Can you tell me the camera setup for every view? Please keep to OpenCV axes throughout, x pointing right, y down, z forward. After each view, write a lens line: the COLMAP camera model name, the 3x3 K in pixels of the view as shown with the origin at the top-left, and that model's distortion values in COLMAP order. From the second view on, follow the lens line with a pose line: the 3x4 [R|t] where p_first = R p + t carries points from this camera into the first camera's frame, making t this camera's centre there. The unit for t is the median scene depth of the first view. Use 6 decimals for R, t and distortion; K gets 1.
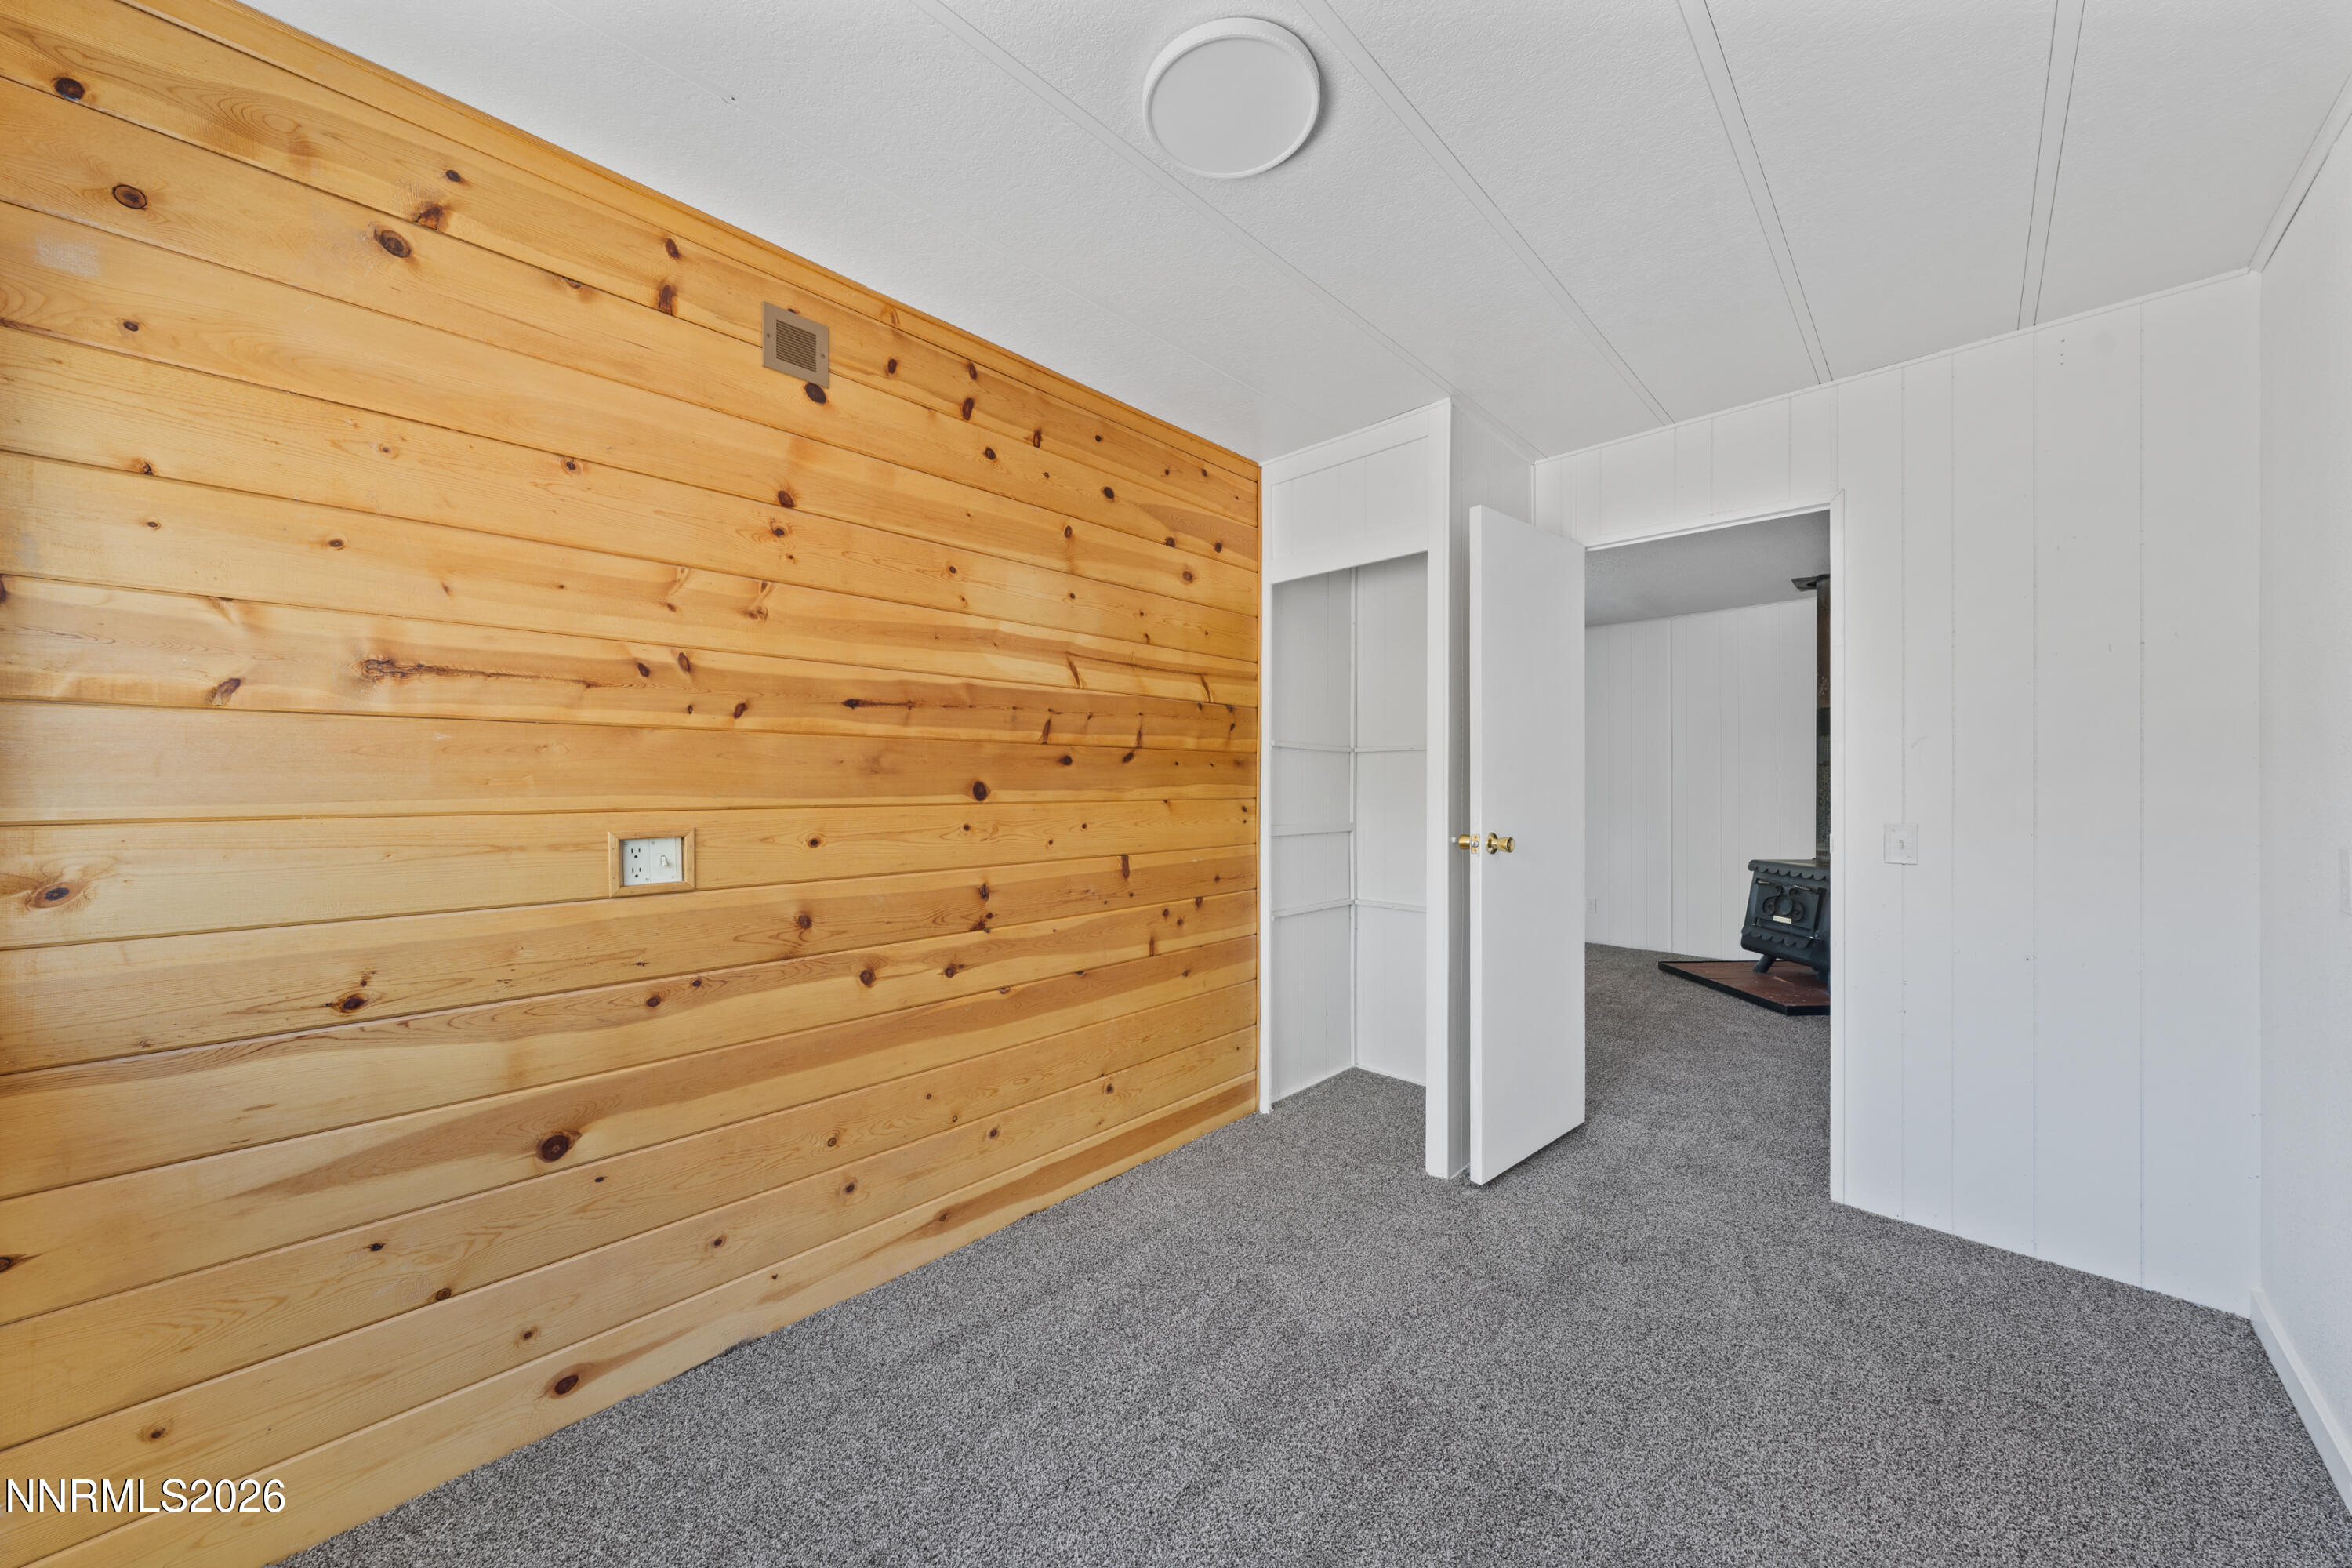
lens RADIAL K [[795.0, 0, 1190.2], [0, 795.0, 786.7], [0, 0, 1]] dist [-0.001073, -0.000297]
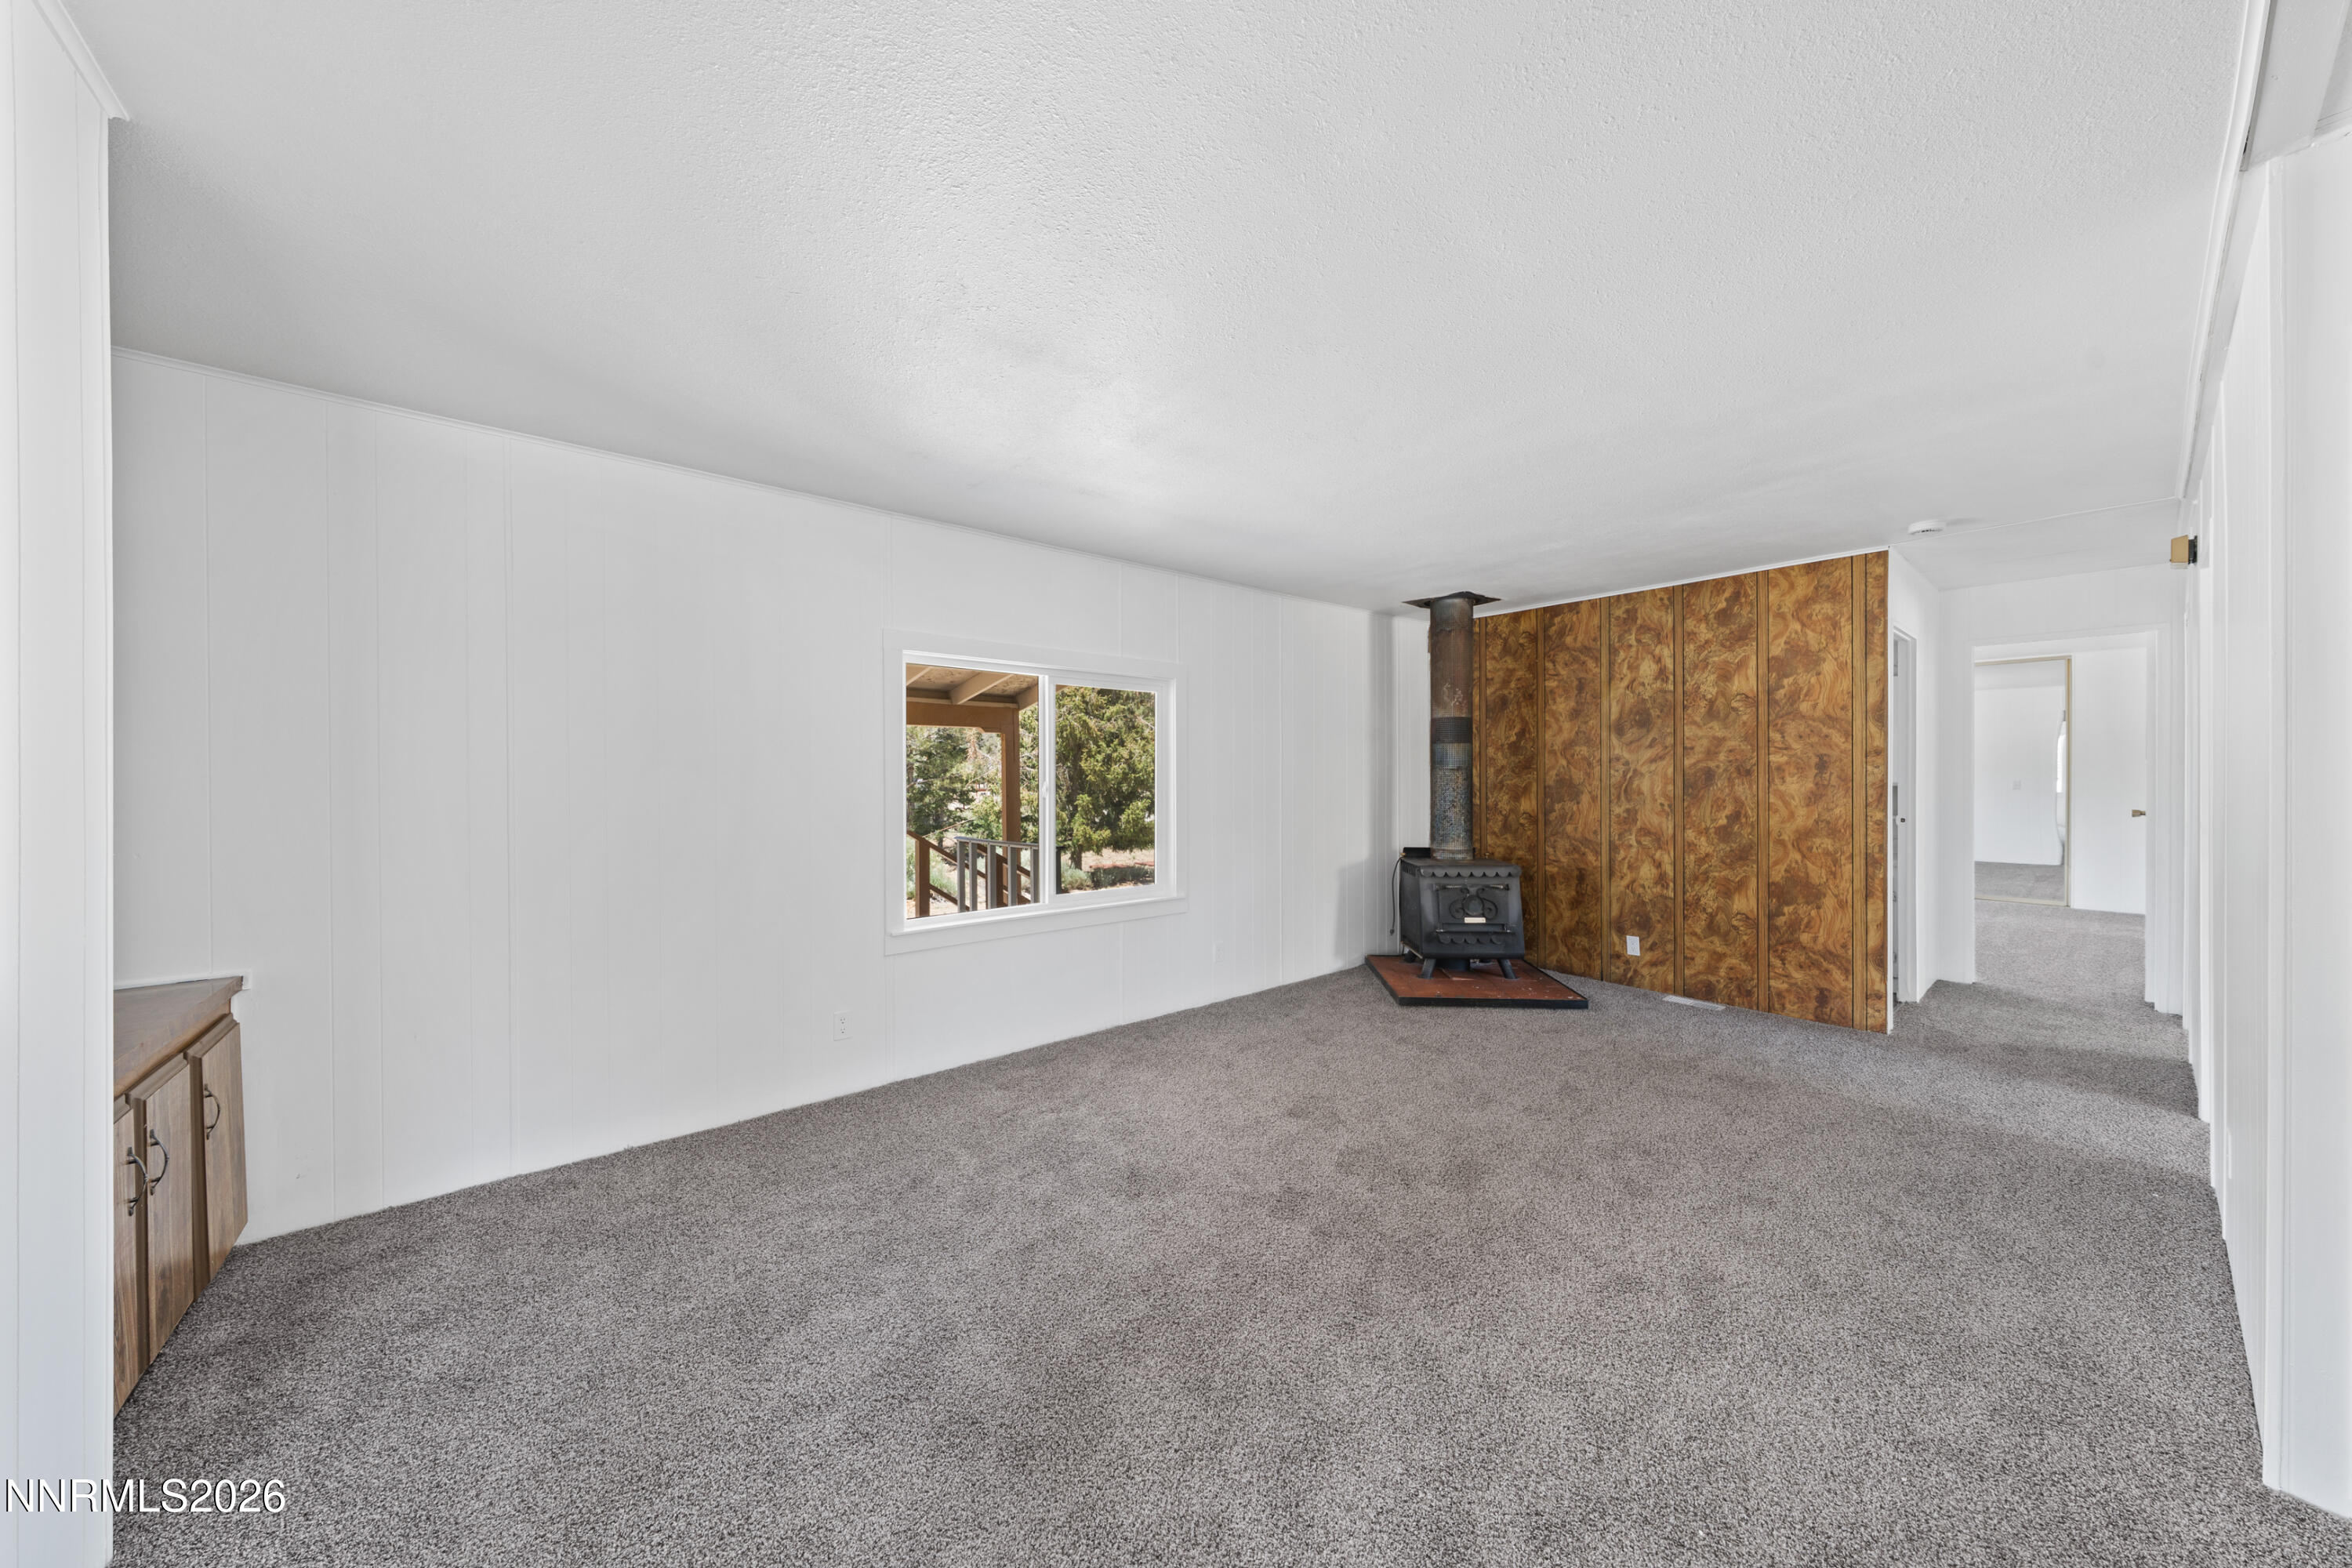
lens RADIAL K [[795.0, 0, 1170.0], [0, 795.0, 778.4], [0, 0, 1]] dist [-0.001073, -0.000297]
pose [[0.105364, -0.001746, 0.994432, -0.336226], [0.008282, 0.999965, 0.000878, -0.023721], [-0.994399, 0.008143, 0.105375, 1.267369]]
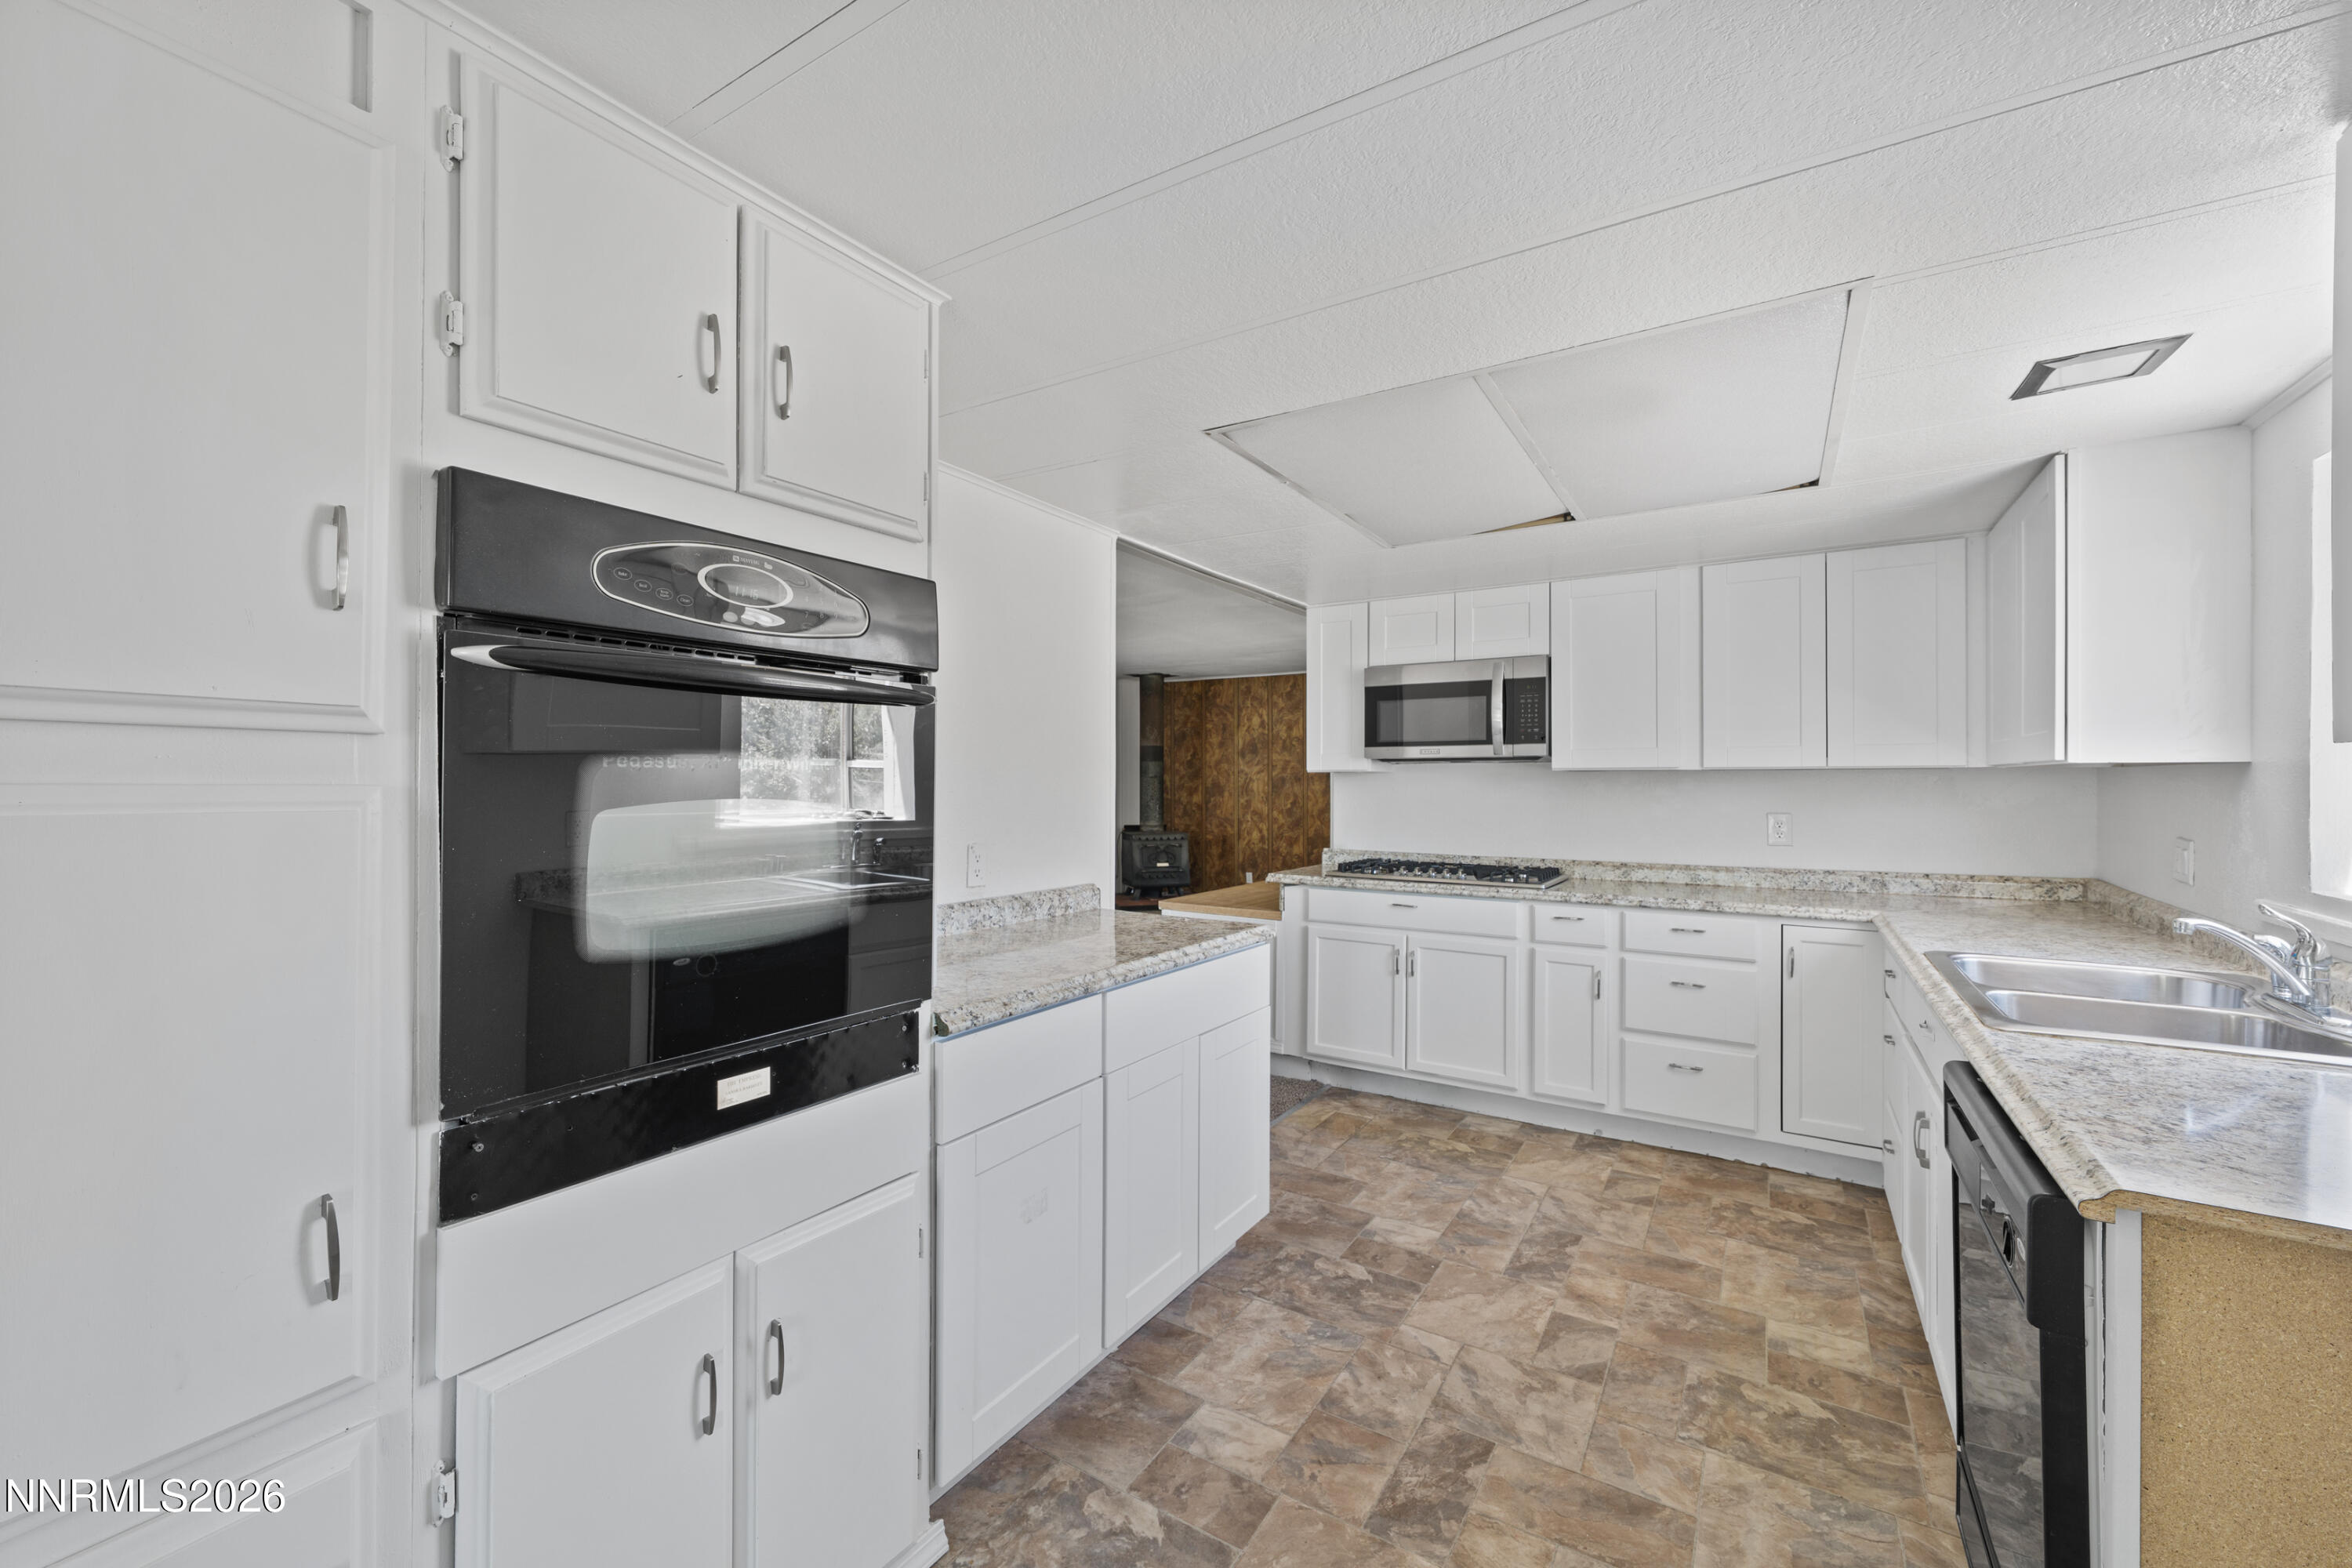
lens RADIAL K [[944.5, 0, 1176.1], [0, 944.5, 767.0], [0, 0, 1]] dist [0.002297, -0.000097]
pose [[-0.220148, 0.014636, 0.975357, -1.344571], [0.006676, 0.999887, -0.013497, -0.025365], [-0.975444, 0.003540, -0.220220, 1.421423]]
